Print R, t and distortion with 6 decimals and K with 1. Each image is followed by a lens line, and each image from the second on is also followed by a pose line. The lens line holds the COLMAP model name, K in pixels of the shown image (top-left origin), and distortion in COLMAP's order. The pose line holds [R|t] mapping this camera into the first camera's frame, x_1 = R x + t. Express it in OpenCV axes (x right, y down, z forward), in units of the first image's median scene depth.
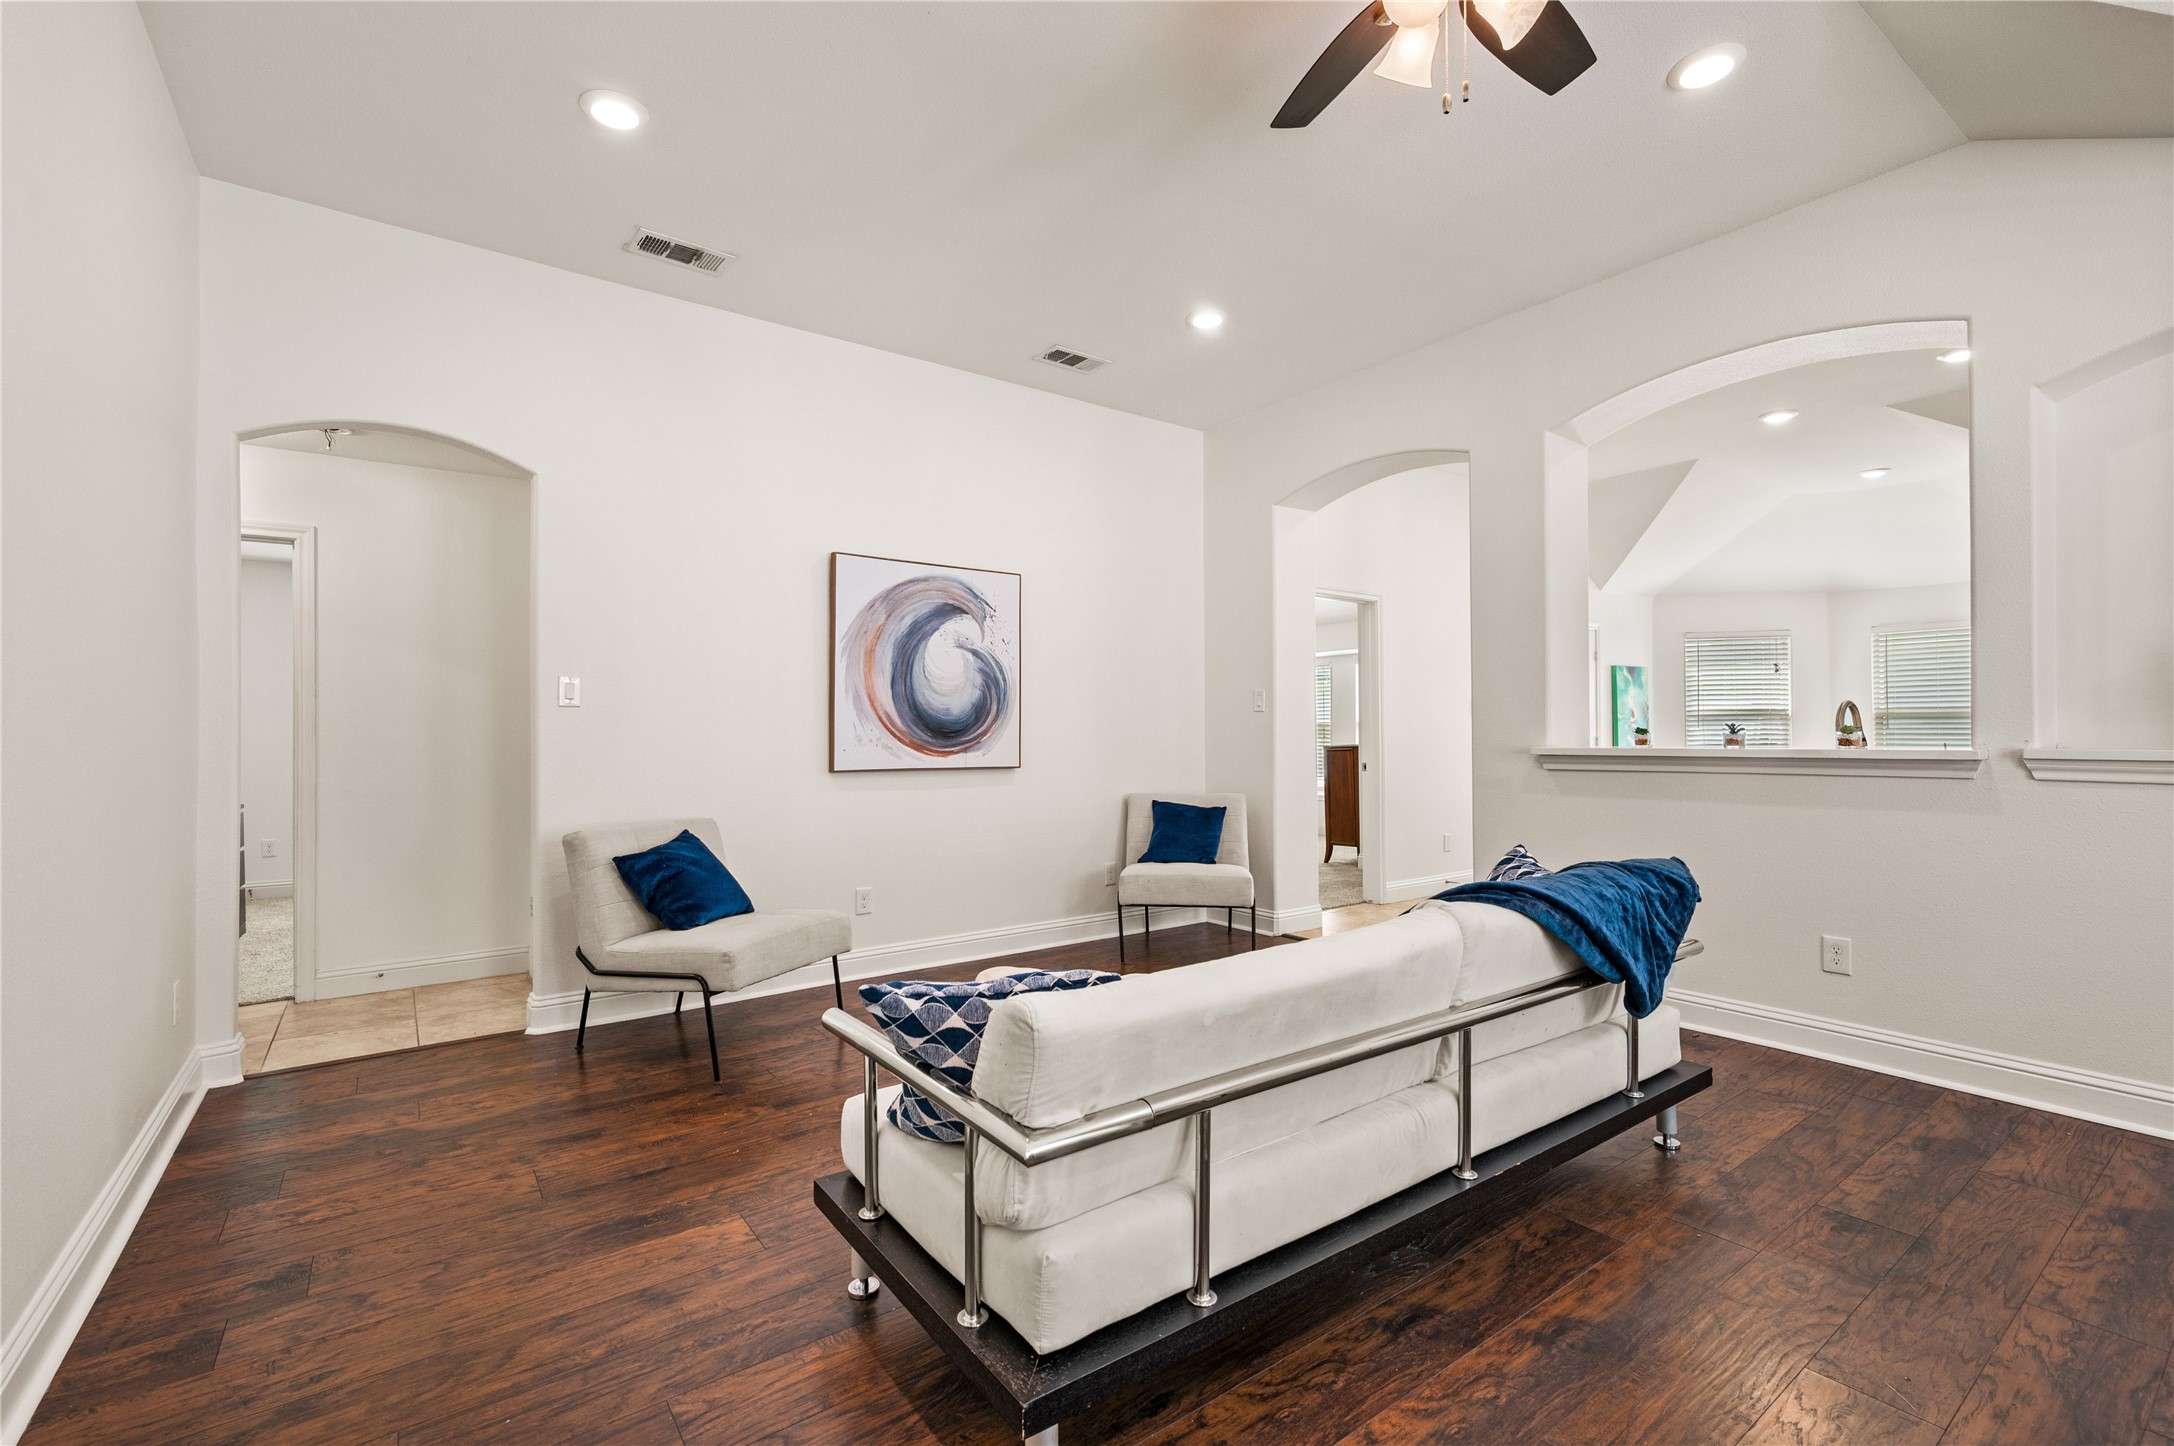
lens RADIAL K [[942.1, 0, 1082.4], [0, 942.1, 752.2], [0, 0, 1]] dist [0.003134, 0.000112]
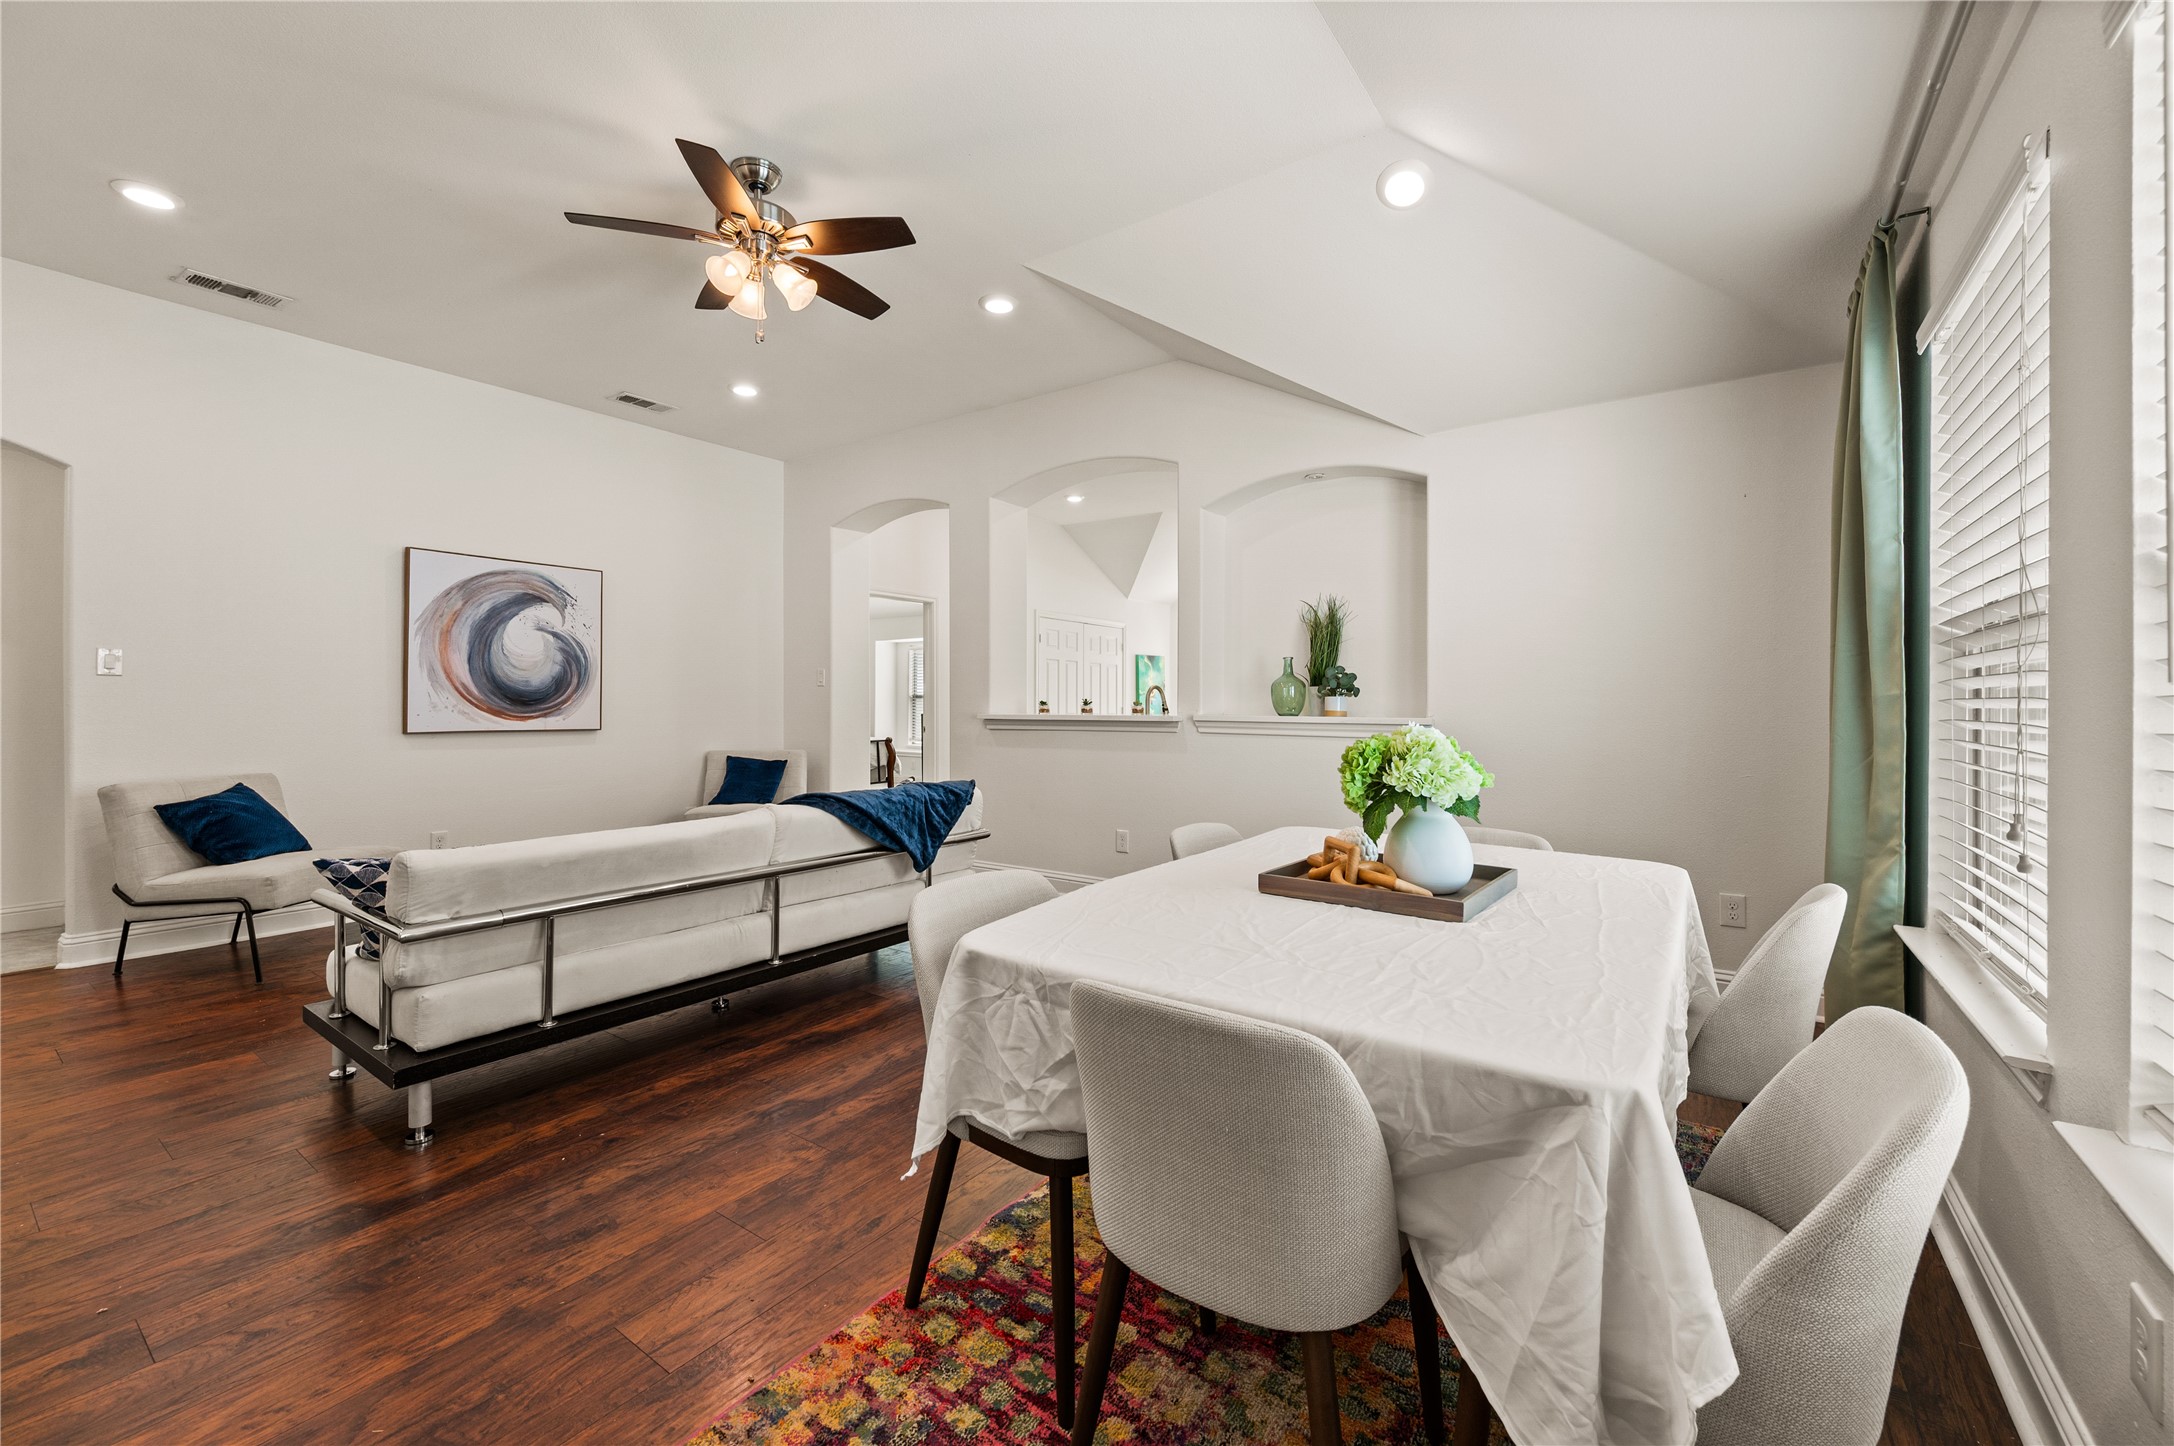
lens RADIAL K [[861.3, 0, 1083.0], [0, 861.3, 718.3], [0, 0, 1]] dist [0.001148, -0.000197]
pose [[0.947601, 0.000883, 0.319454, 0.229425], [-0.000410, 0.999999, -0.001550, 0.004043], [-0.319455, 0.001338, 0.947601, -0.346930]]
